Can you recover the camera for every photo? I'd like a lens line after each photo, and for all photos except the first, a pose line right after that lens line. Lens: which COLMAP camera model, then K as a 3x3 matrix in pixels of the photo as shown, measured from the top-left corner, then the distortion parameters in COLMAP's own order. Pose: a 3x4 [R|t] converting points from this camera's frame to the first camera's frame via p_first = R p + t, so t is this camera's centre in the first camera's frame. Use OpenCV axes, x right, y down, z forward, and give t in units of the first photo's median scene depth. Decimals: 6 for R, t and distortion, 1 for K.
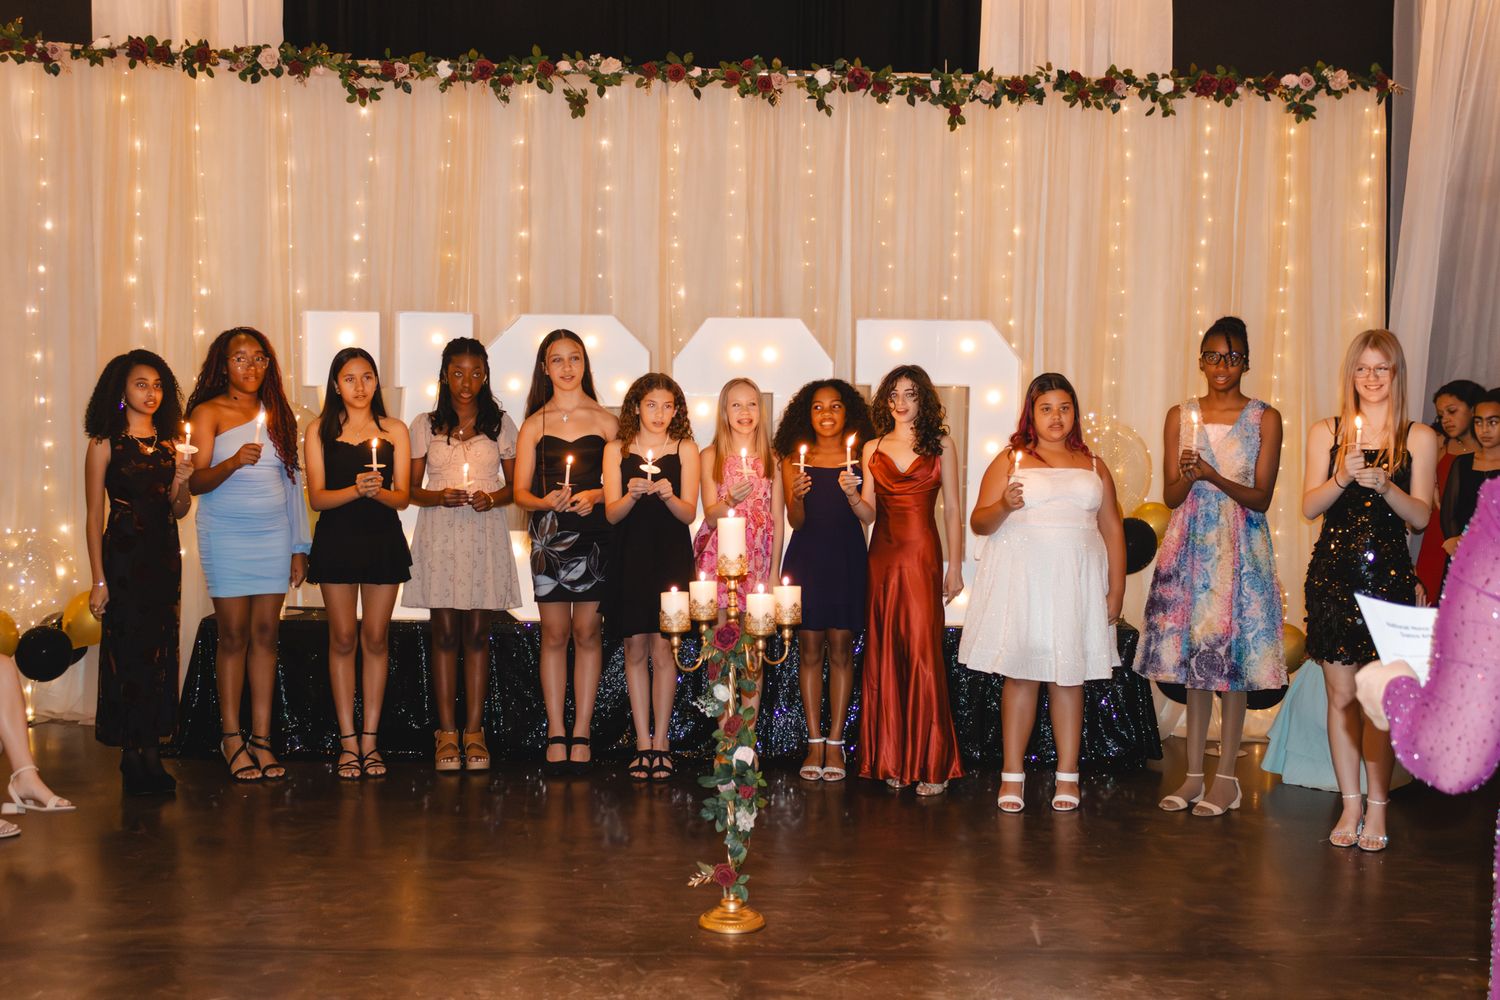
lens RADIAL K [[2044.0, 0, 749.7], [0, 2044.0, 502.2], [0, 0, 1]] dist [0.009485, 0.000000]
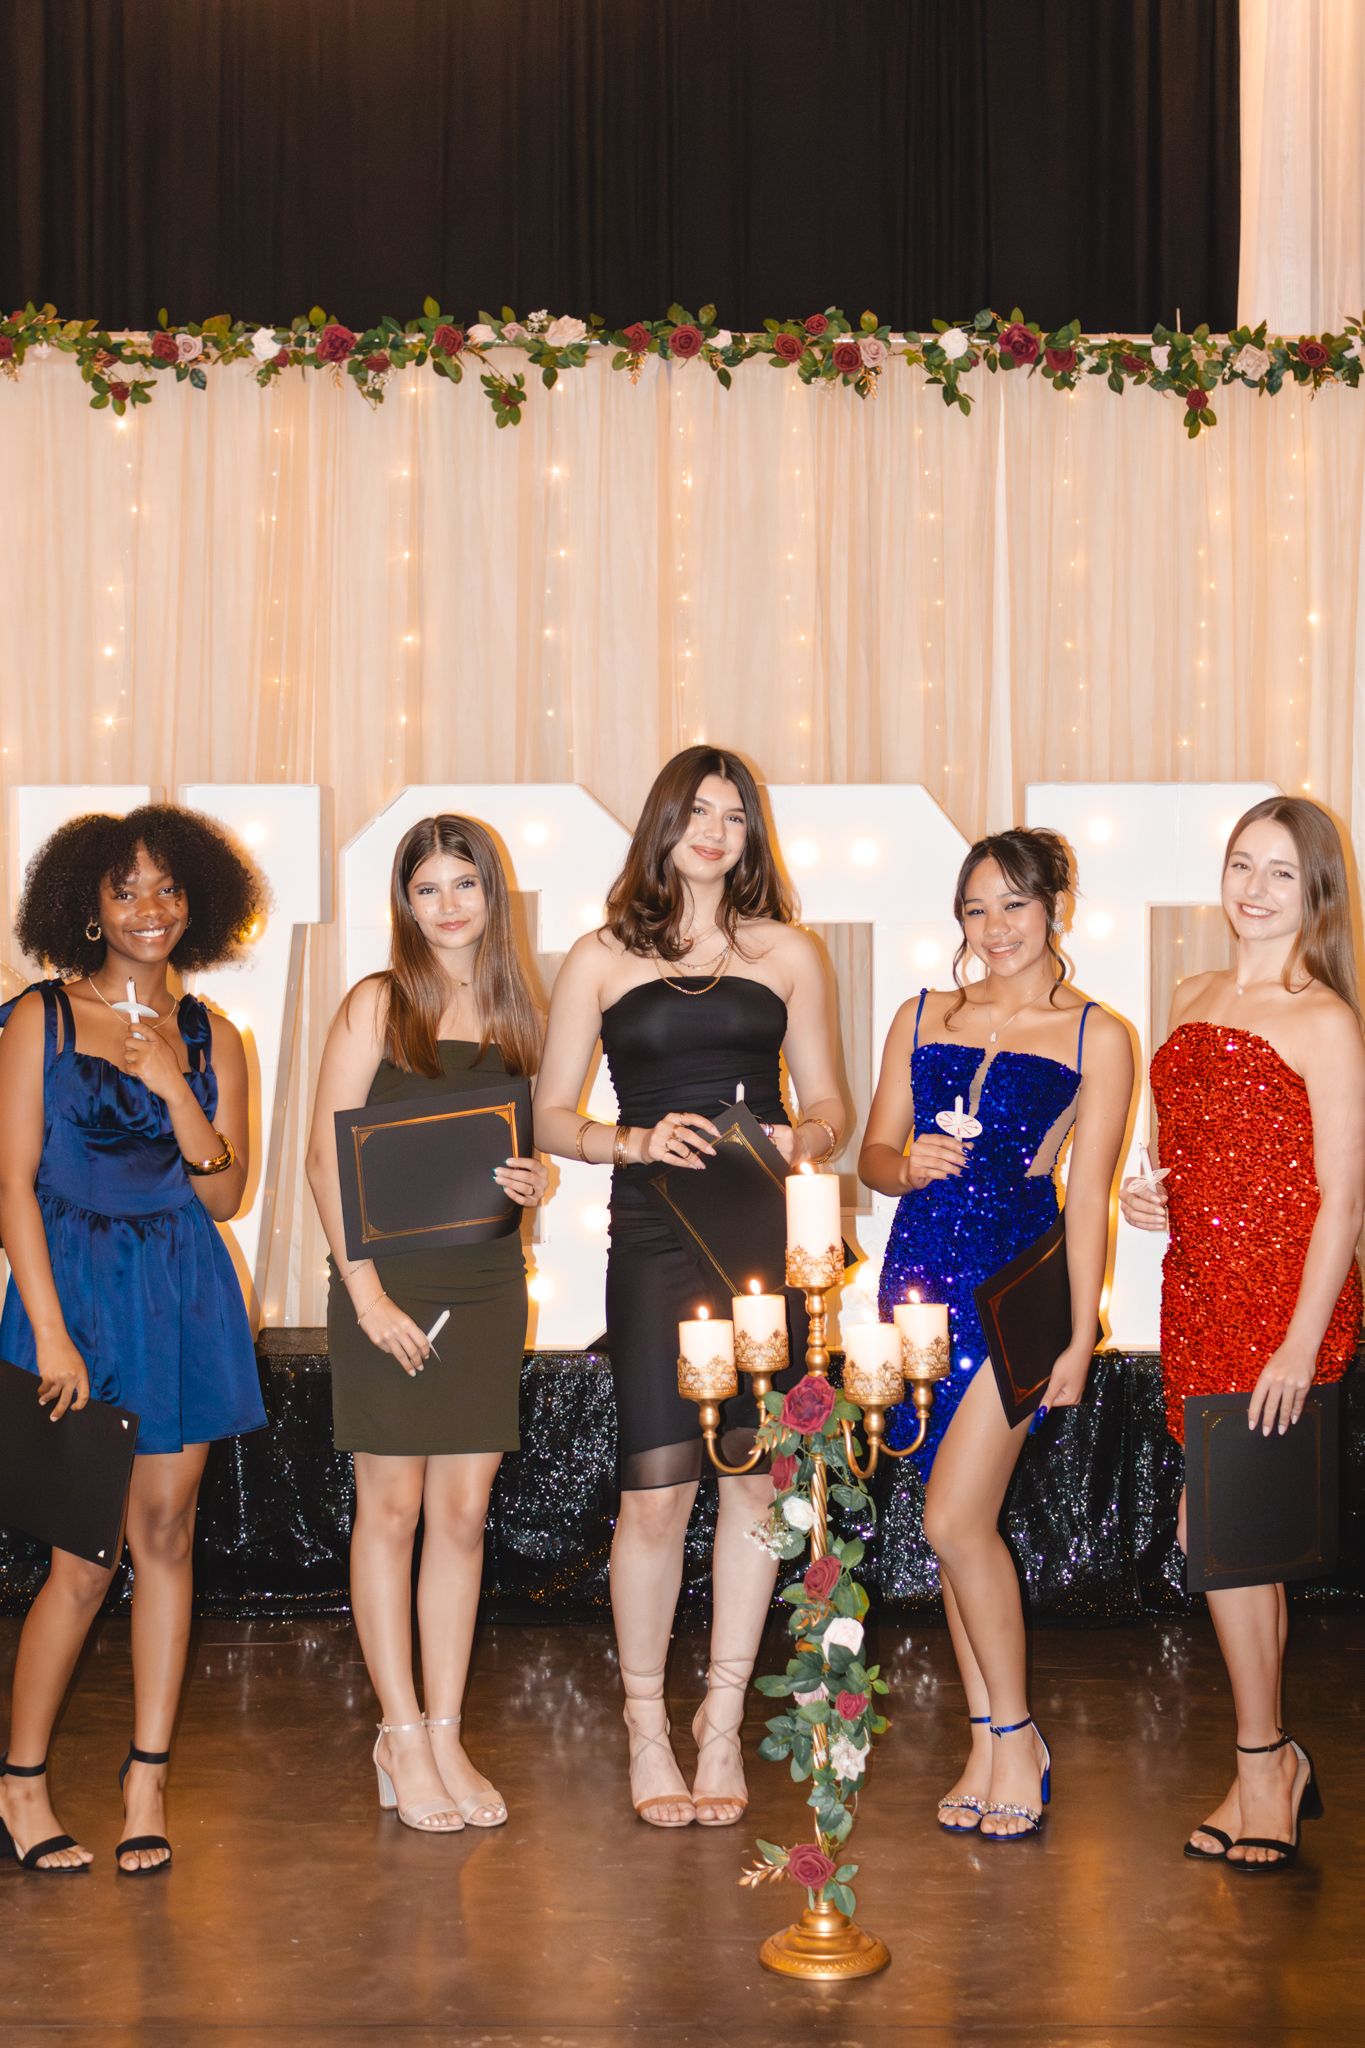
lens RADIAL K [[3420.6, 0, 669.4], [0, 3420.6, 1002.6], [0, 0, 1]] dist [-0.039612, 0.000000]
pose [[0.999196, -0.013732, -0.037656, -0.008252], [0.012803, 0.999610, -0.024805, -0.010096], [0.037982, 0.024303, 0.998983, 0.088917]]
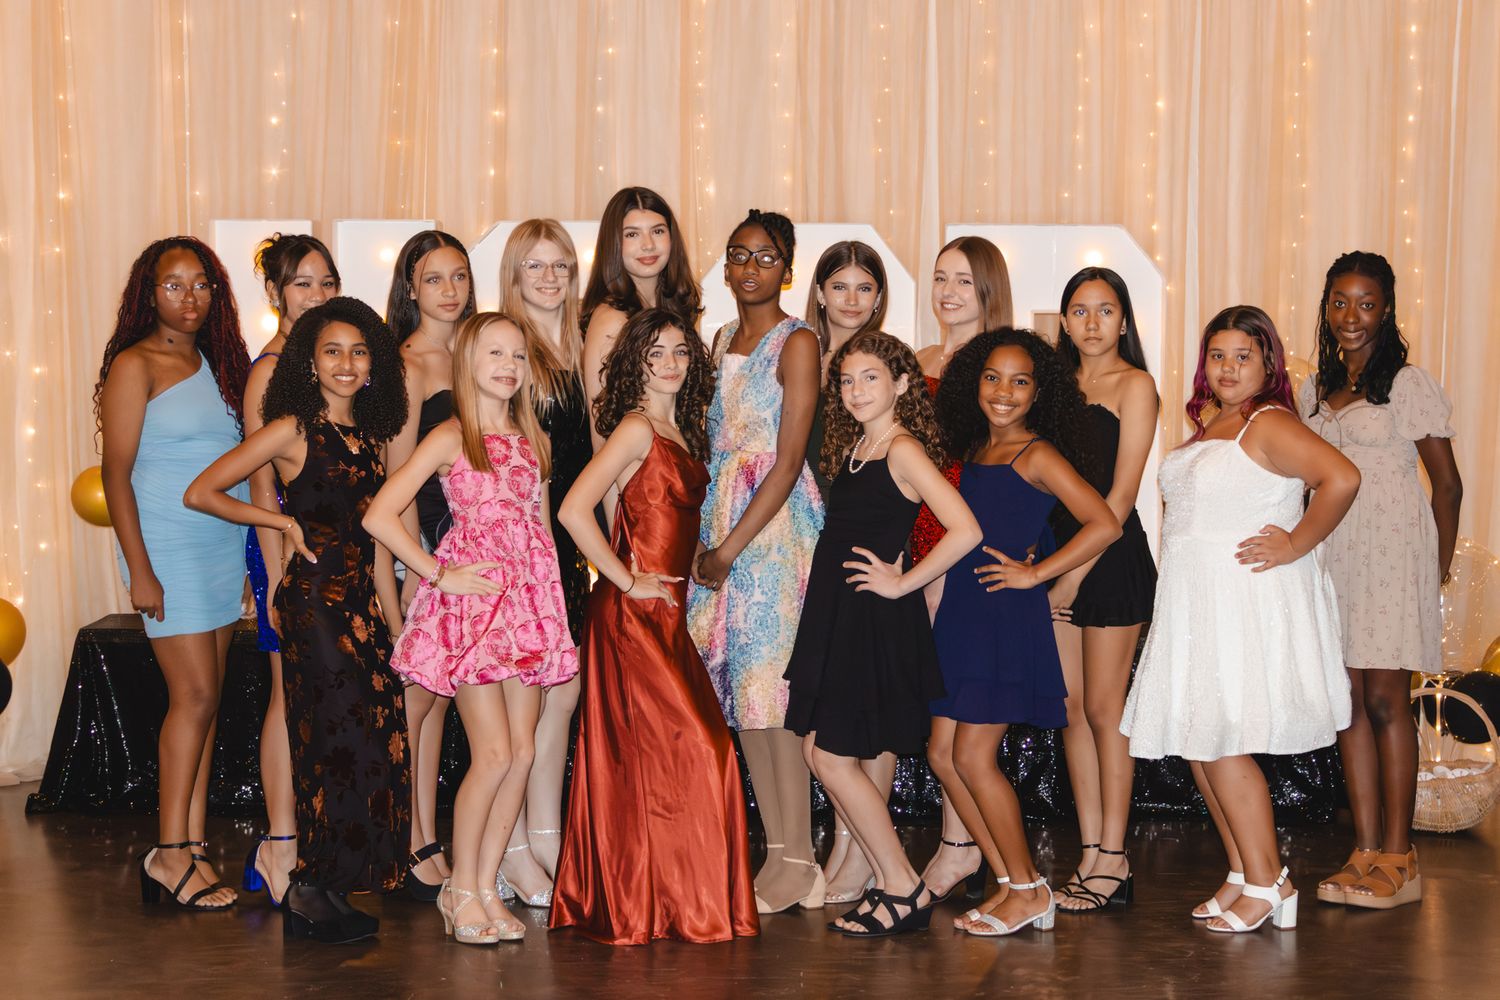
lens RADIAL K [[3244.3, 0, 759.0], [0, 3244.3, 508.7], [0, 0, 1]] dist [-0.087113, 0.000000]
pose [[0.999928, -0.006482, -0.010086, -0.004685], [0.006500, 0.999977, 0.001834, 0.011440], [0.010074, -0.001899, 0.999947, -0.180706]]
